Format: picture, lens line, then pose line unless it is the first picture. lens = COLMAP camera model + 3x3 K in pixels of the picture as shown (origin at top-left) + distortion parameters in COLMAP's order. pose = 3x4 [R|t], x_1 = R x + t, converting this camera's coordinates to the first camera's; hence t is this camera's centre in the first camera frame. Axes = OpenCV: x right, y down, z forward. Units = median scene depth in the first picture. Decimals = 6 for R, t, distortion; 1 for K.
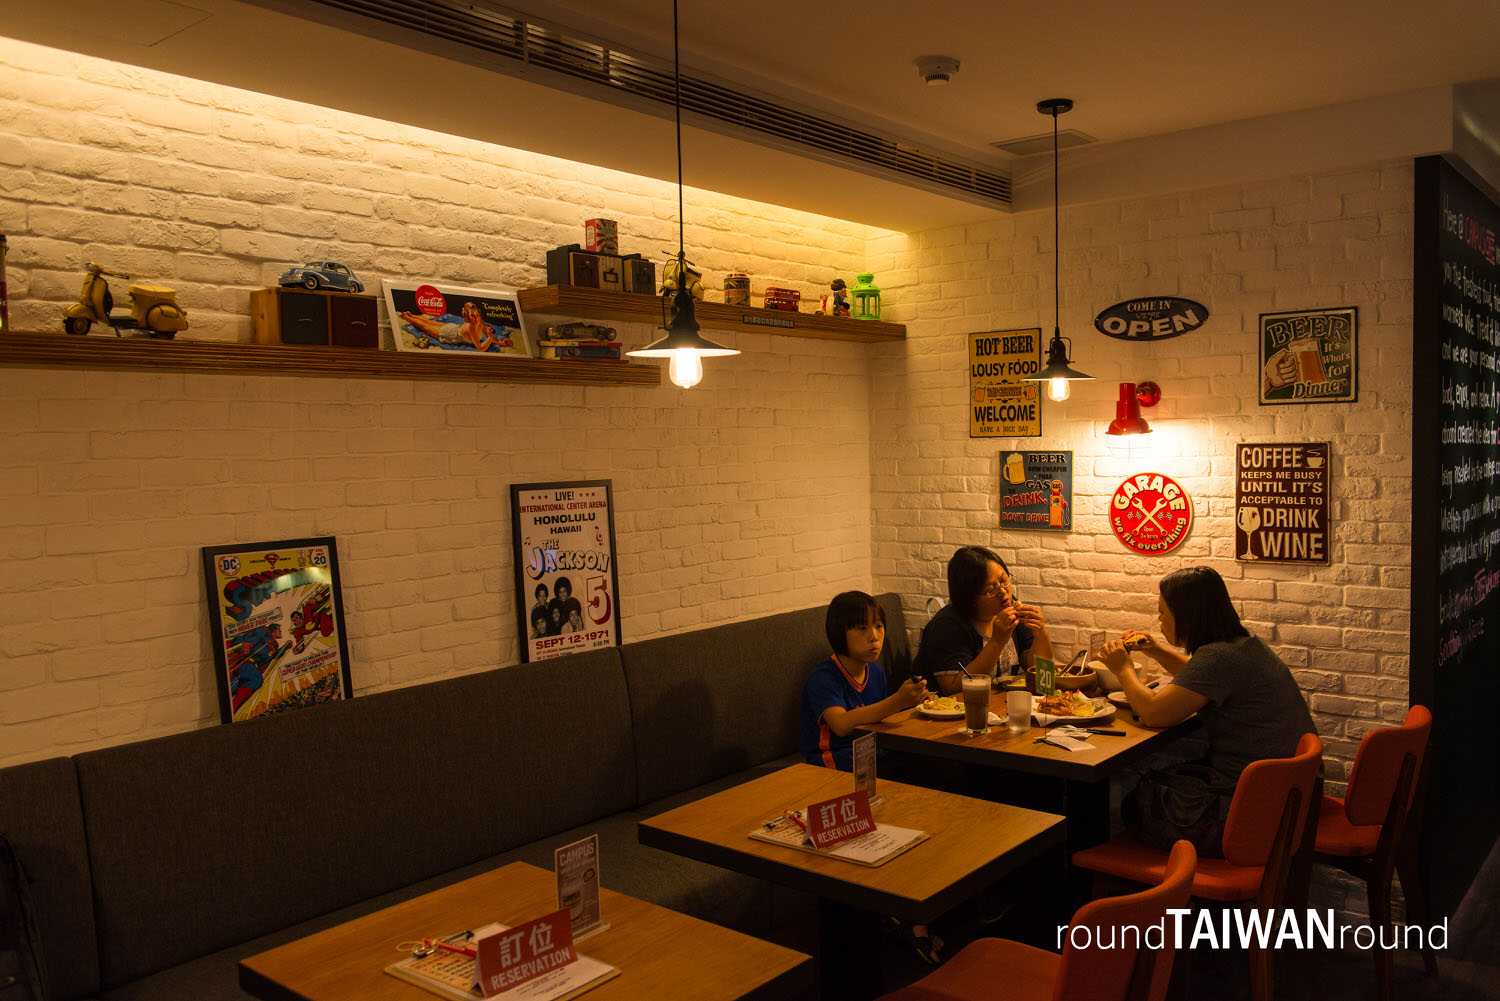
lens RADIAL K [[1230.5, 0, 748.4], [0, 1230.5, 503.0], [0, 0, 1]] dist [-0.003543, -0.000004]
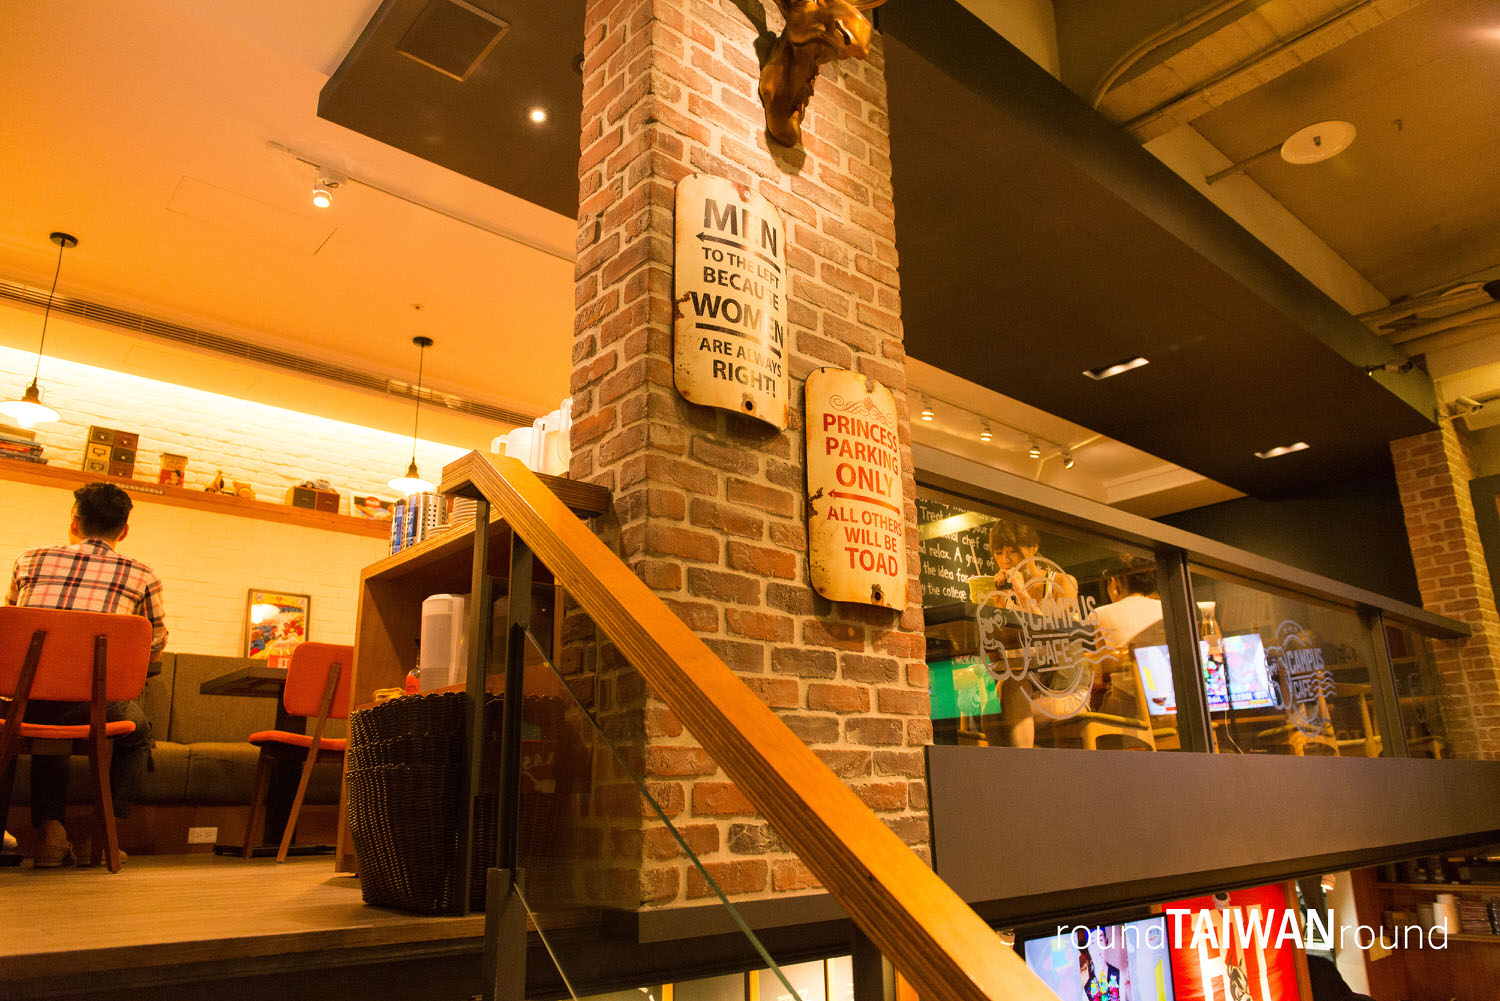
lens RADIAL K [[1019.6, 0, 749.4], [0, 1019.6, 499.3], [0, 0, 1]] dist [-0.026259, 0.002446]
pose [[0.986197, -0.049428, -0.158024, 0.805665], [-0.007023, 0.941054, -0.338183, 0.512256], [0.165425, 0.334625, 0.927718, -0.699706]]
